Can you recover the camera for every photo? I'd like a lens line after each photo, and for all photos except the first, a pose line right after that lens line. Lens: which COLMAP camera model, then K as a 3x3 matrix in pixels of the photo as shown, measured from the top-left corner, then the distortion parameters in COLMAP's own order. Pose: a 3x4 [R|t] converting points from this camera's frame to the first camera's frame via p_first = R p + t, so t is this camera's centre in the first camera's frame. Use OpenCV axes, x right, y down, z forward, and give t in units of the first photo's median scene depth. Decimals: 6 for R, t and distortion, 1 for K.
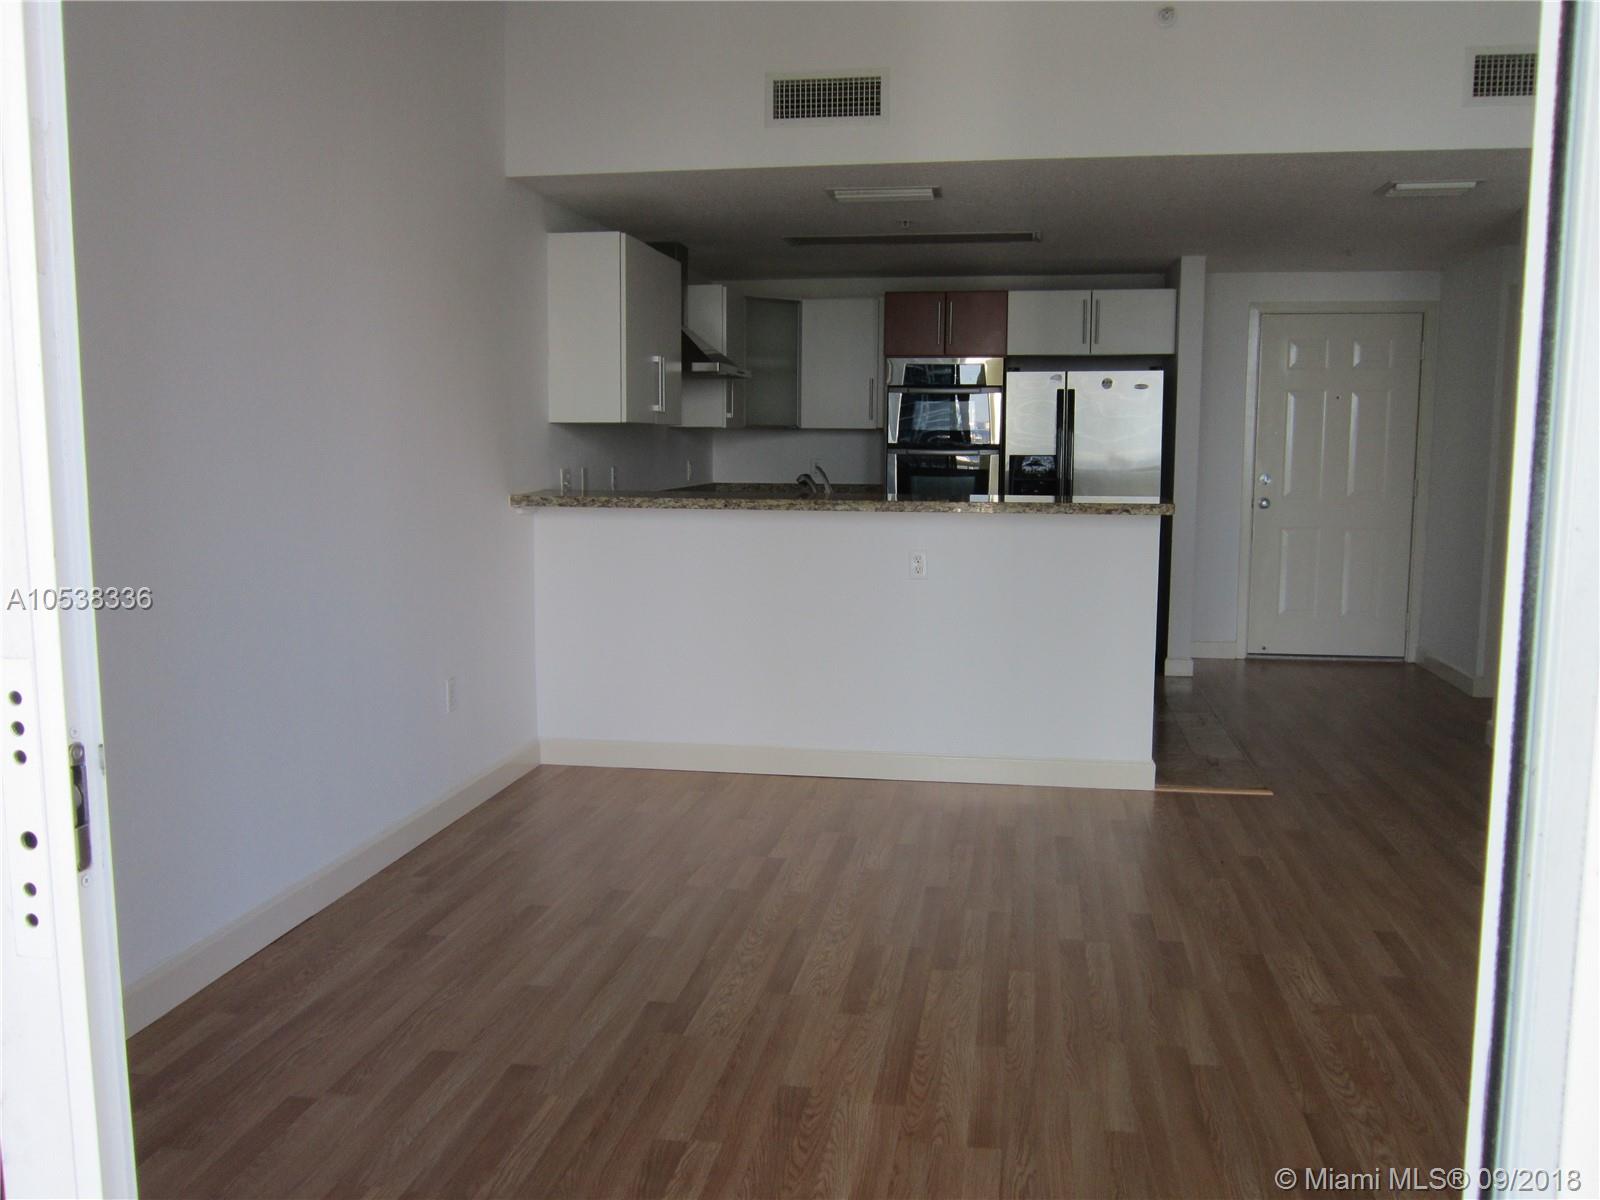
lens RADIAL K [[1322.7, 0, 798.1], [0, 1322.7, 587.3], [0, 0, 1]] dist [-0.049471, 0.027983]
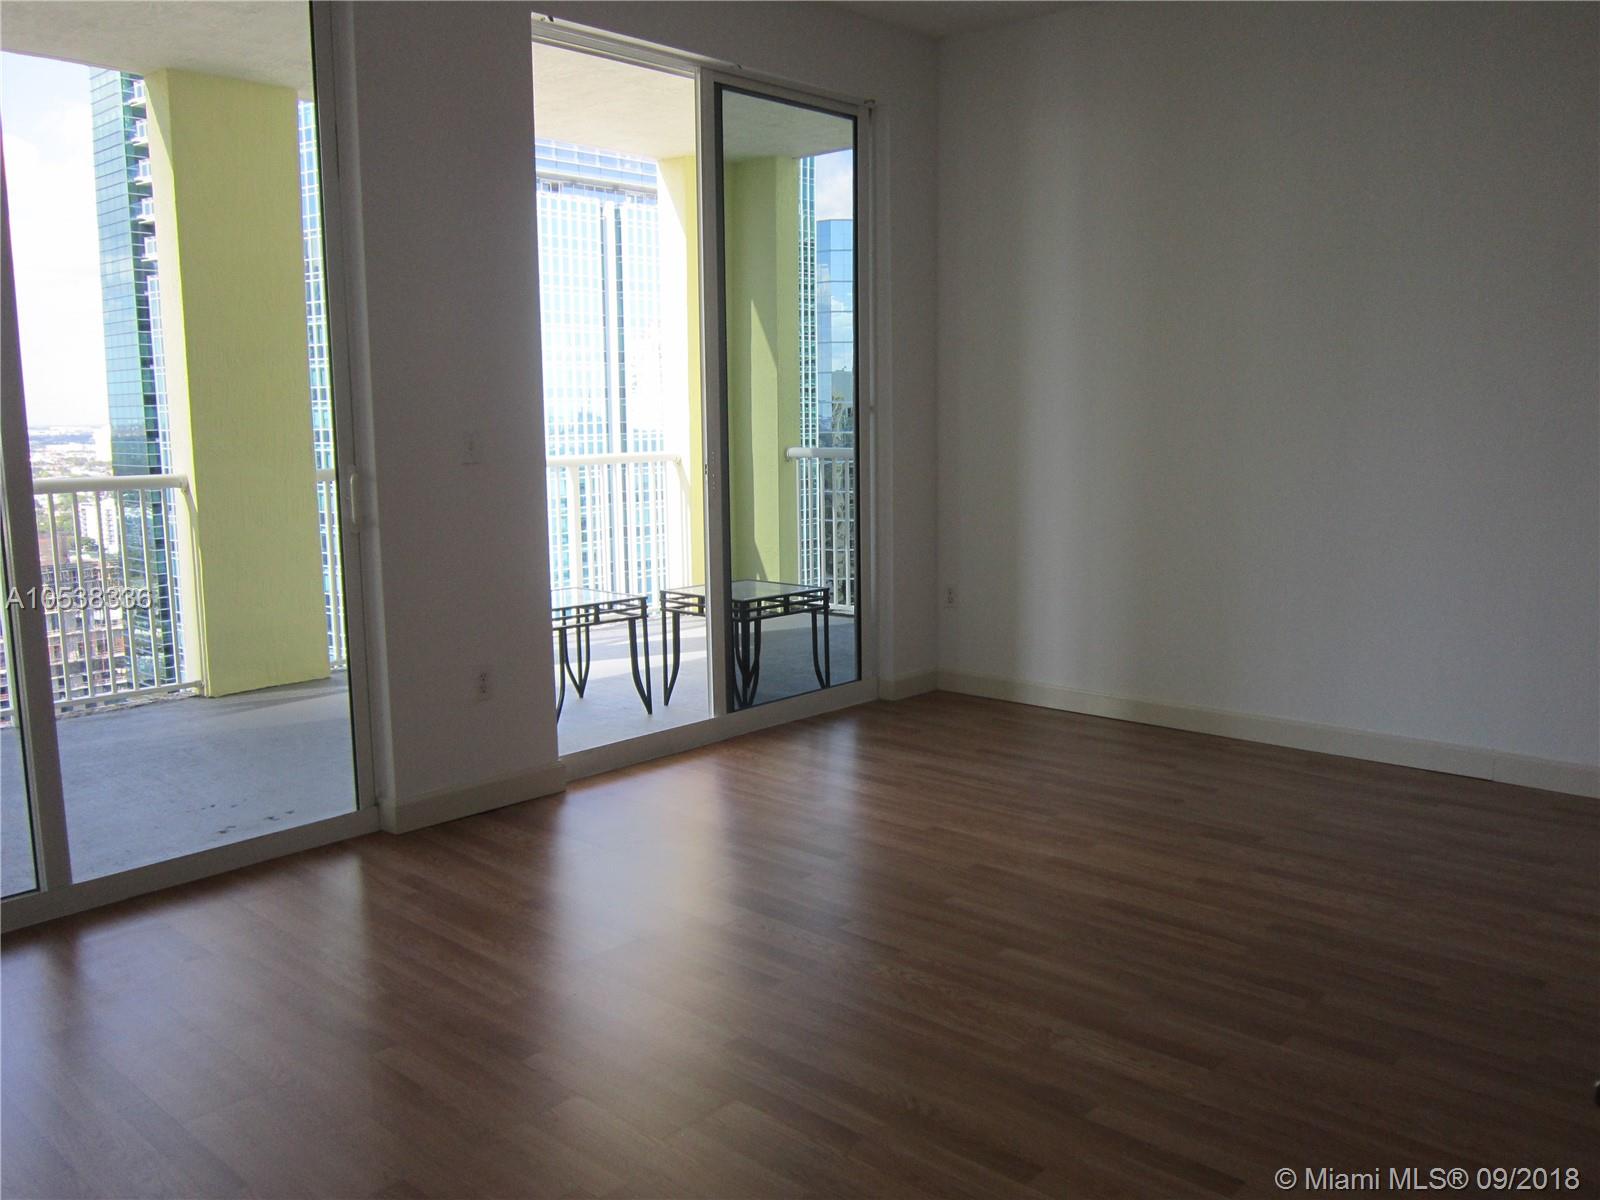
lens RADIAL K [[1322.7, 0, 810.2], [0, 1322.7, 604.2], [0, 0, 1]] dist [-0.049471, 0.027983]
pose [[-0.537443, 0.130881, -0.833082, 0.694190], [-0.080872, 0.975331, 0.205402, -0.084111], [0.839413, 0.177765, -0.513600, 0.728461]]
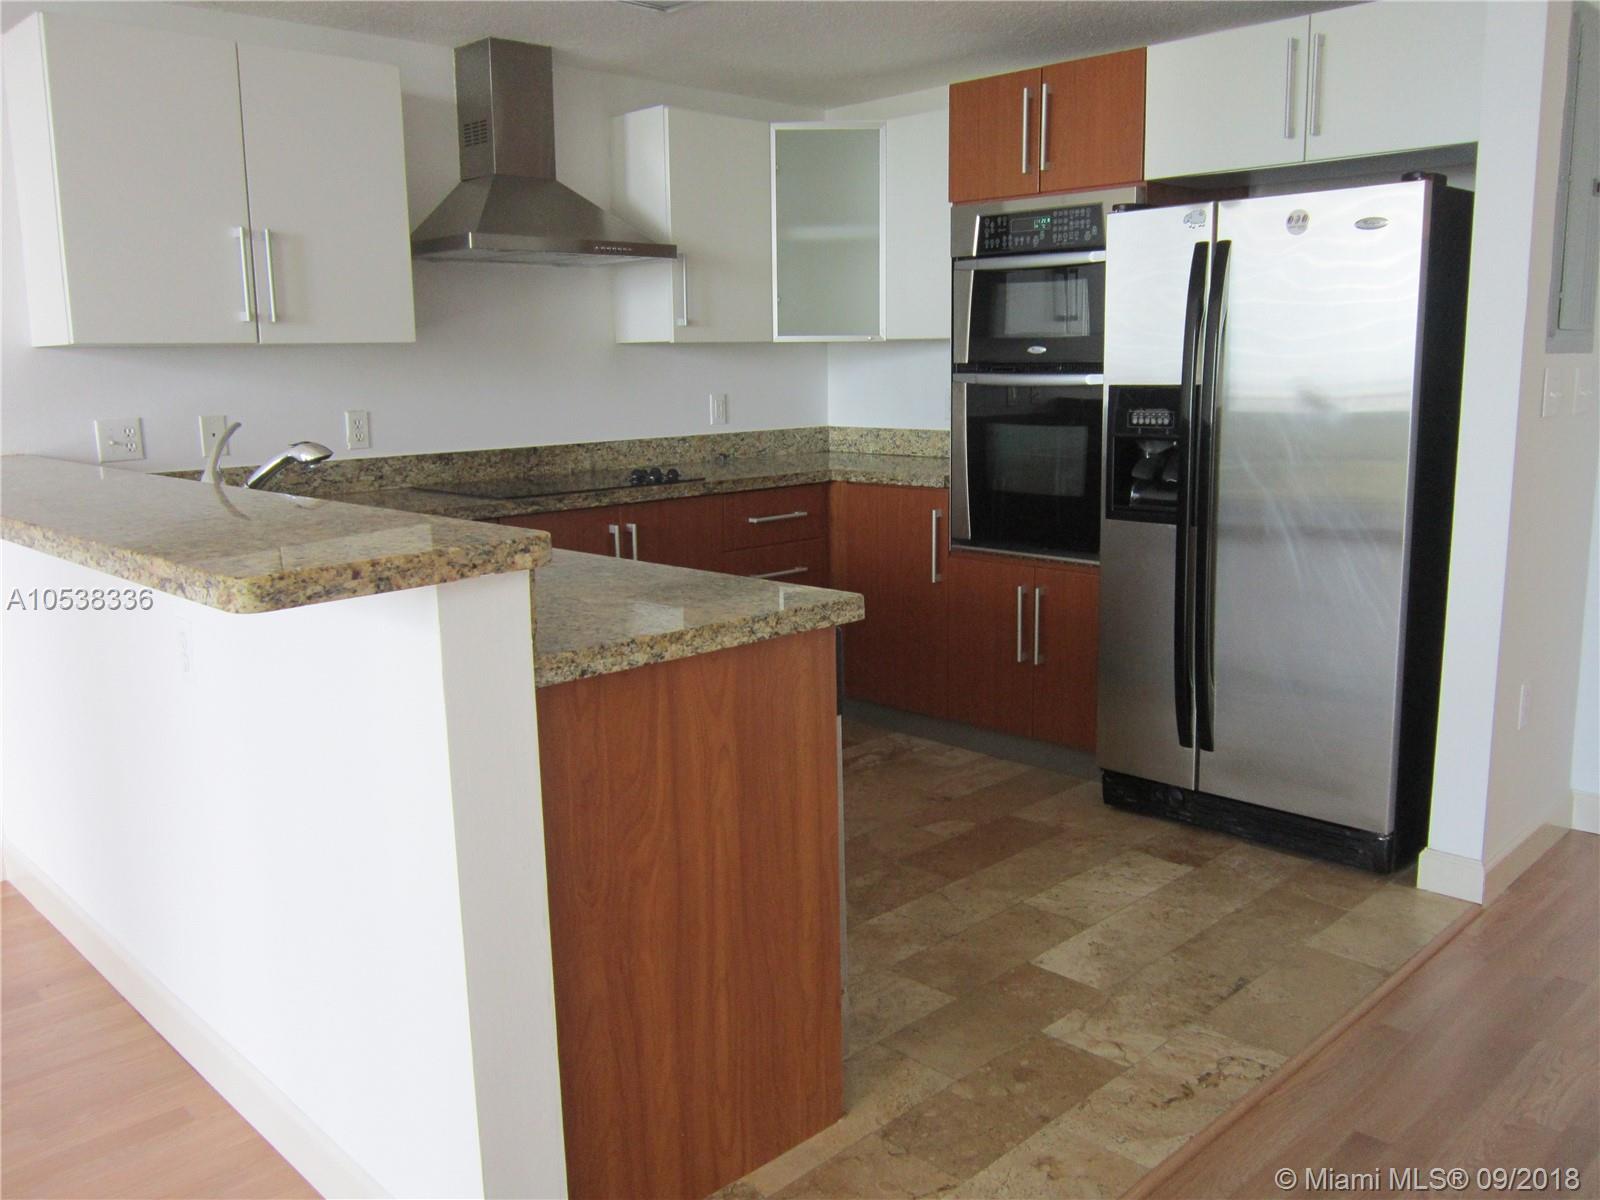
lens RADIAL K [[1322.7, 0, 802.8], [0, 1322.7, 590.6], [0, 0, 1]] dist [-0.049471, 0.027983]
pose [[0.811110, 0.085609, -0.578595, 0.488065], [-0.047422, 0.995599, 0.080830, -0.078996], [0.582968, -0.038124, 0.811600, 0.723590]]
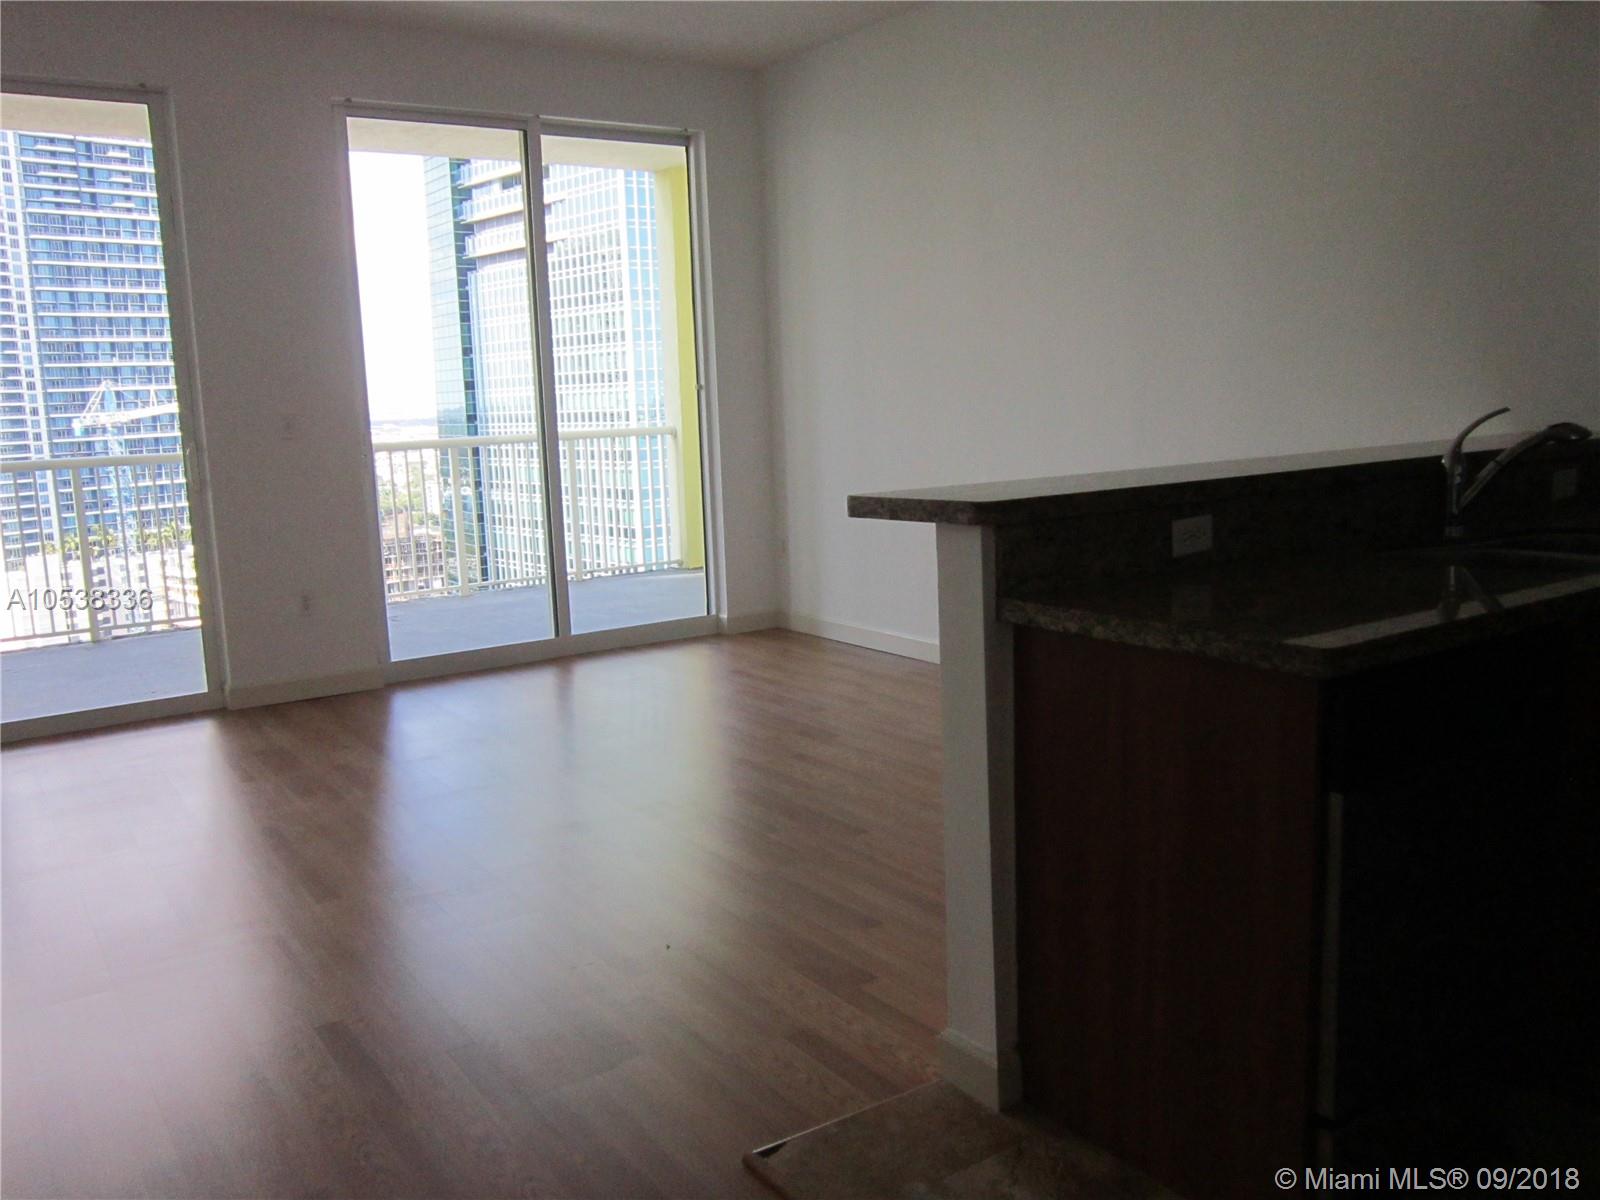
lens RADIAL K [[1322.7, 0, 797.6], [0, 1322.7, 603.9], [0, 0, 1]] dist [-0.049471, 0.027983]
pose [[-0.718318, 0.136030, -0.682287, 0.581396], [-0.041817, 0.970484, 0.237514, -0.127675], [0.694457, 0.199142, -0.691428, 1.186265]]
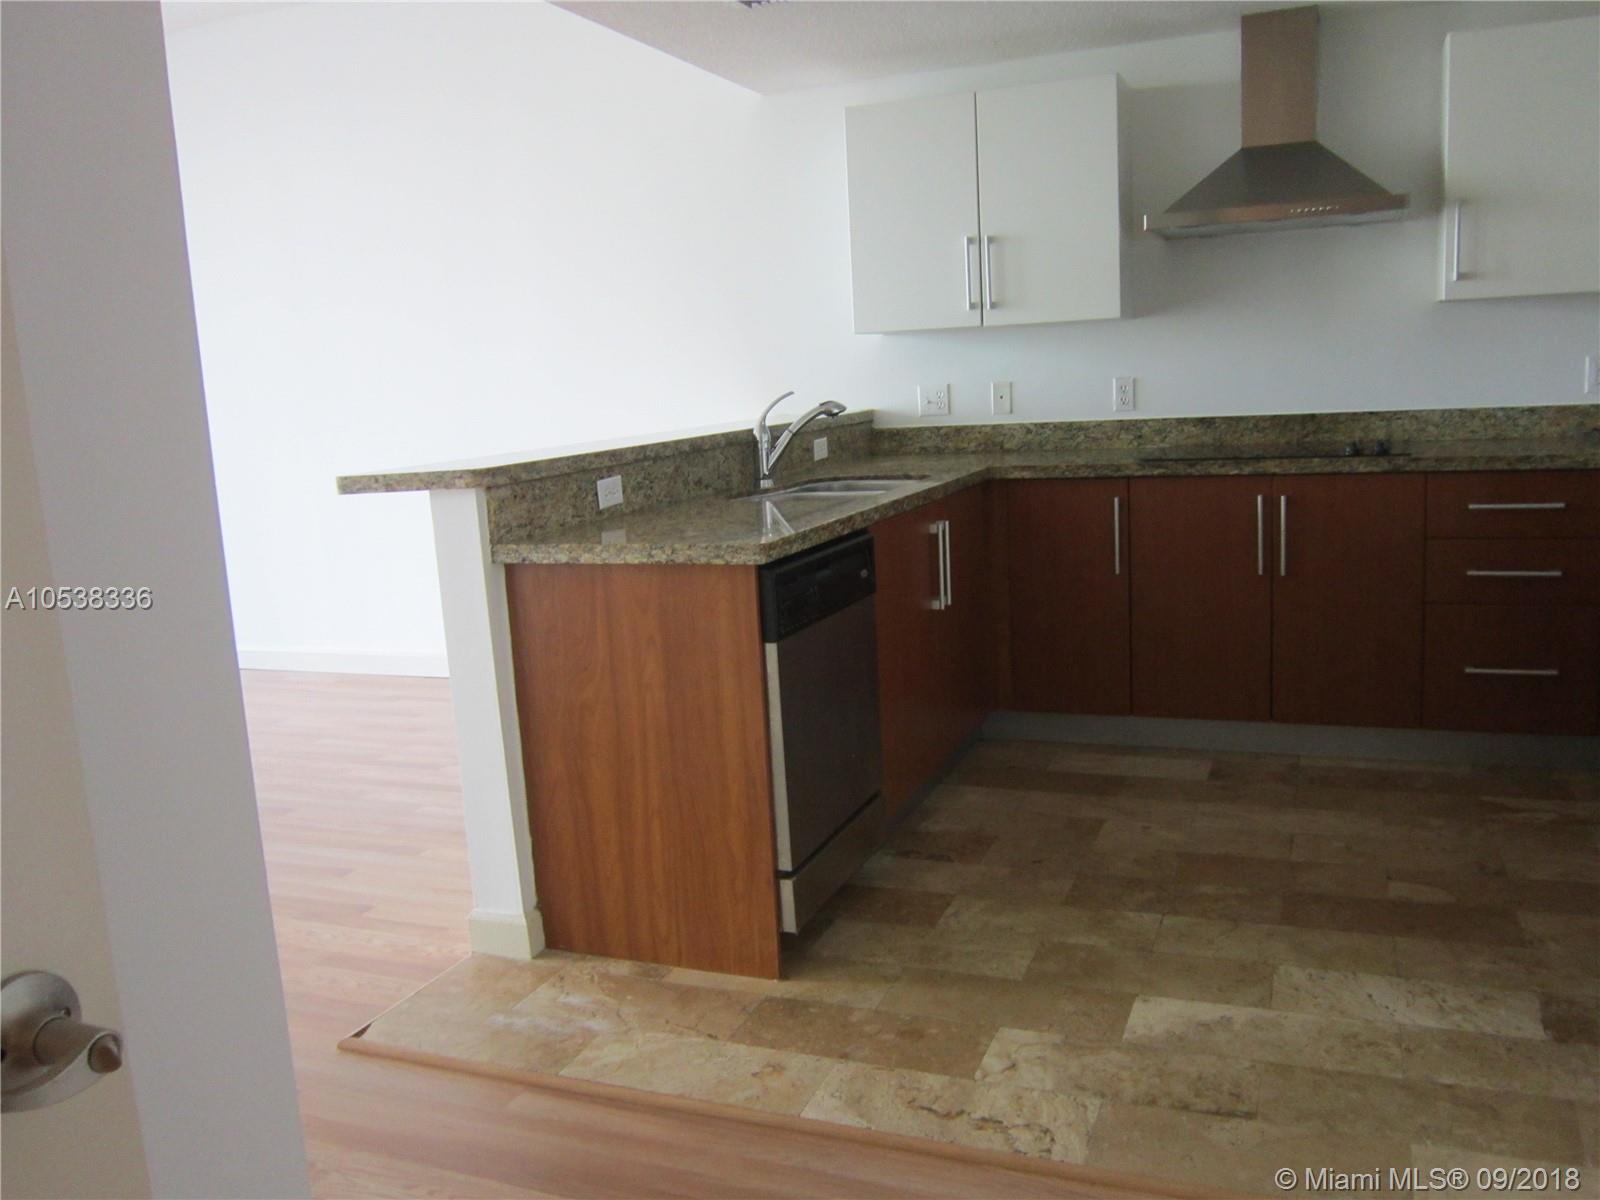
lens RADIAL K [[1322.7, 0, 810.8], [0, 1322.7, 592.5], [0, 0, 1]] dist [-0.049471, 0.027983]
pose [[-0.206407, 0.170212, -0.963548, 0.733486], [-0.055229, 0.981156, 0.185153, -0.118940], [0.976906, 0.091433, -0.193117, 1.168611]]
